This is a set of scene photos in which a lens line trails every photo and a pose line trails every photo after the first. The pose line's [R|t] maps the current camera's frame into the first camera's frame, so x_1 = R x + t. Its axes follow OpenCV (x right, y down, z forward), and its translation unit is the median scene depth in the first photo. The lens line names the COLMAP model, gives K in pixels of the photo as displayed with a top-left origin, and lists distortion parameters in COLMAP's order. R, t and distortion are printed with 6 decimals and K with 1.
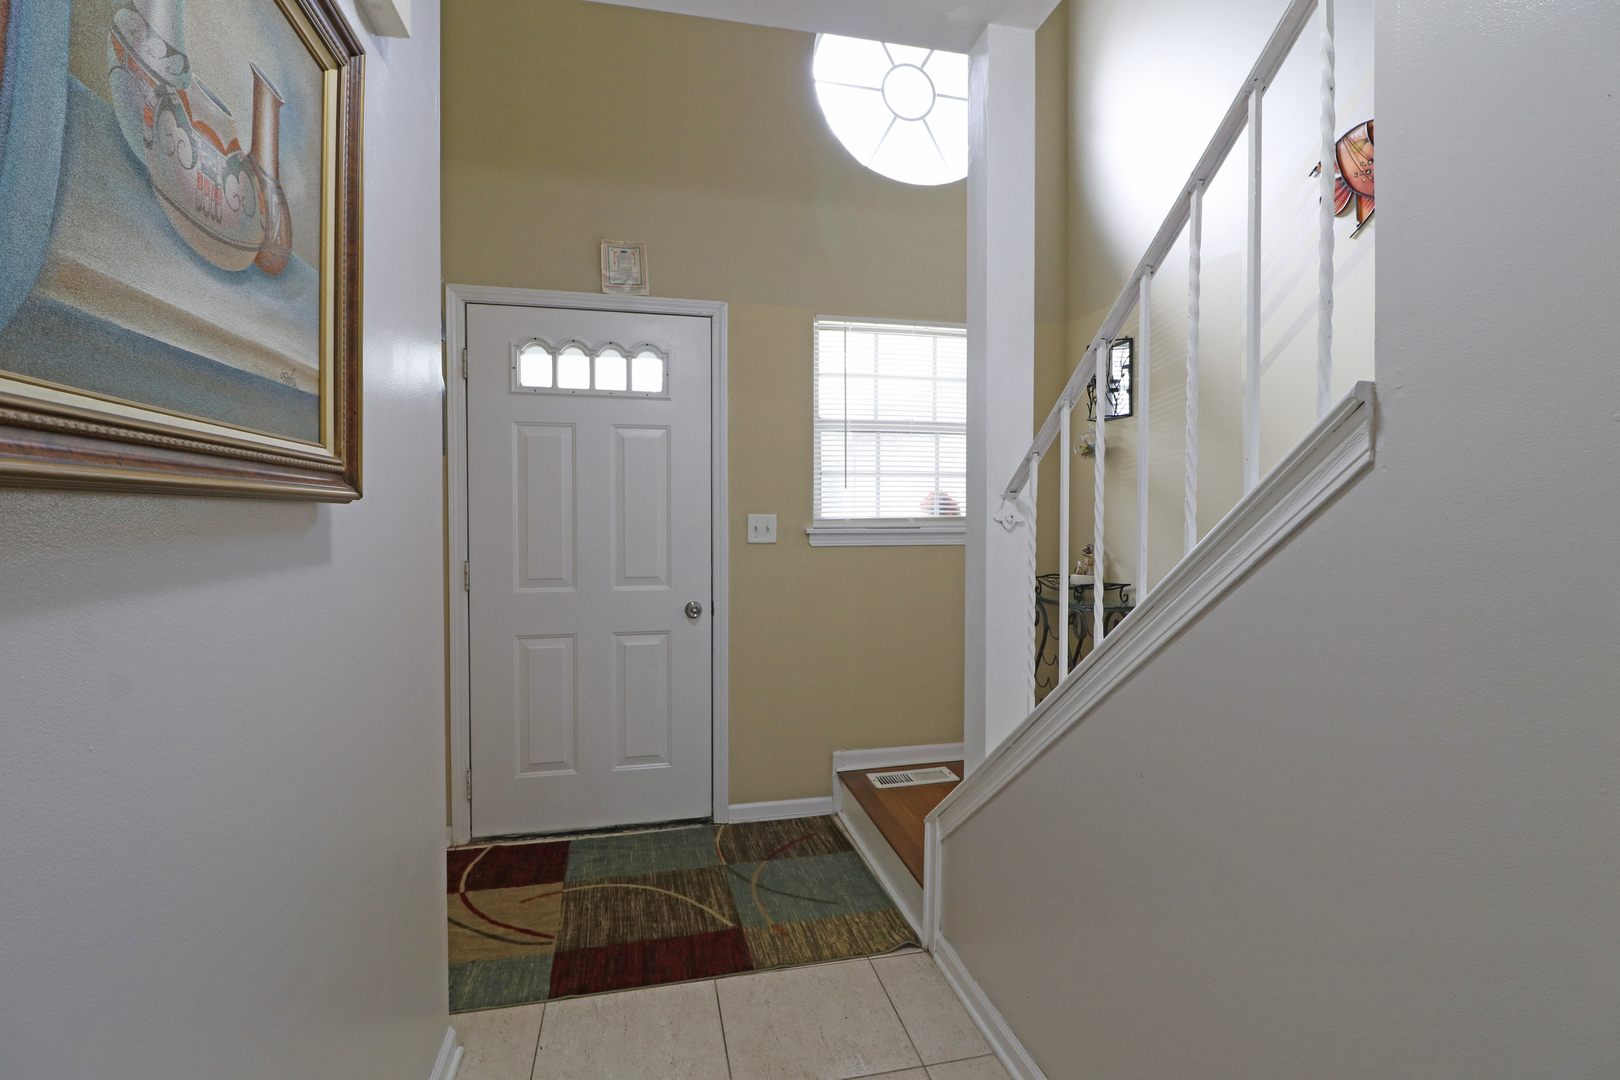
lens RADIAL K [[743.4, 0, 809.7], [0, 743.4, 529.5], [0, 0, 1]] dist [0.000607, -0.013760]
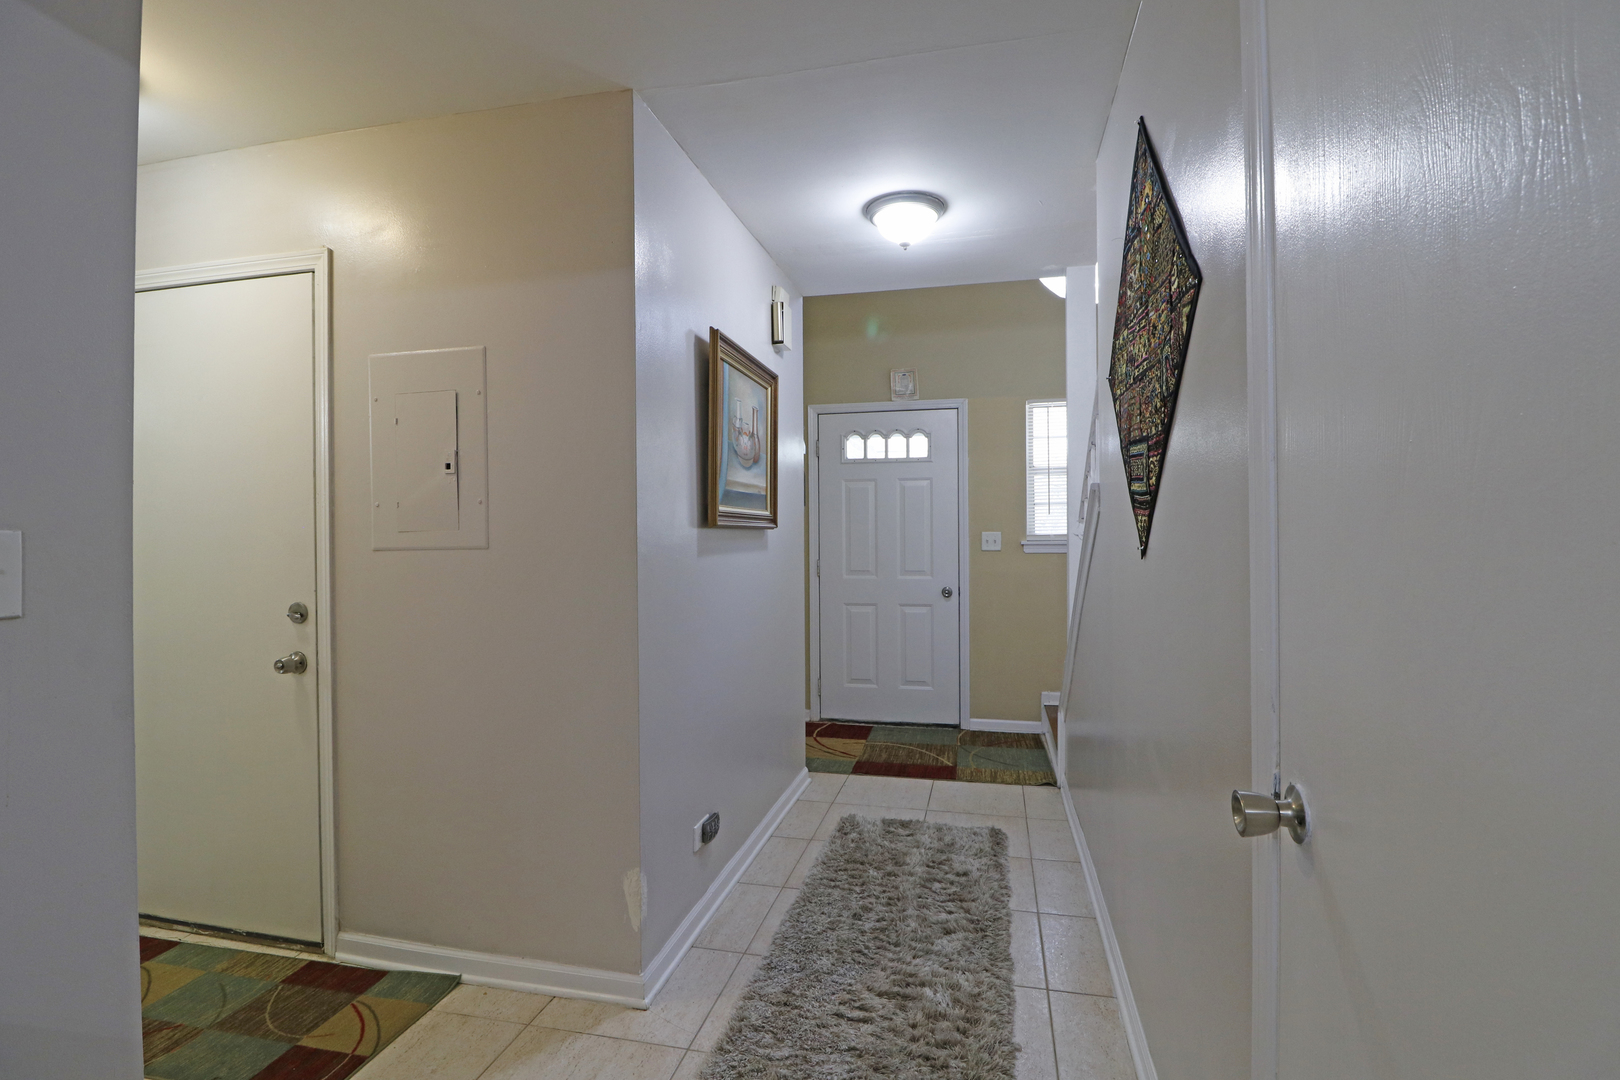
lens RADIAL K [[743.4, 0, 809.7], [0, 743.4, 529.5], [0, 0, 1]] dist [0.000607, -0.013760]
pose [[0.894713, -0.009804, -0.446535, 0.303672], [-0.001216, 0.999702, -0.024387, 0.013377], [0.446641, 0.022362, 0.894434, -0.580732]]
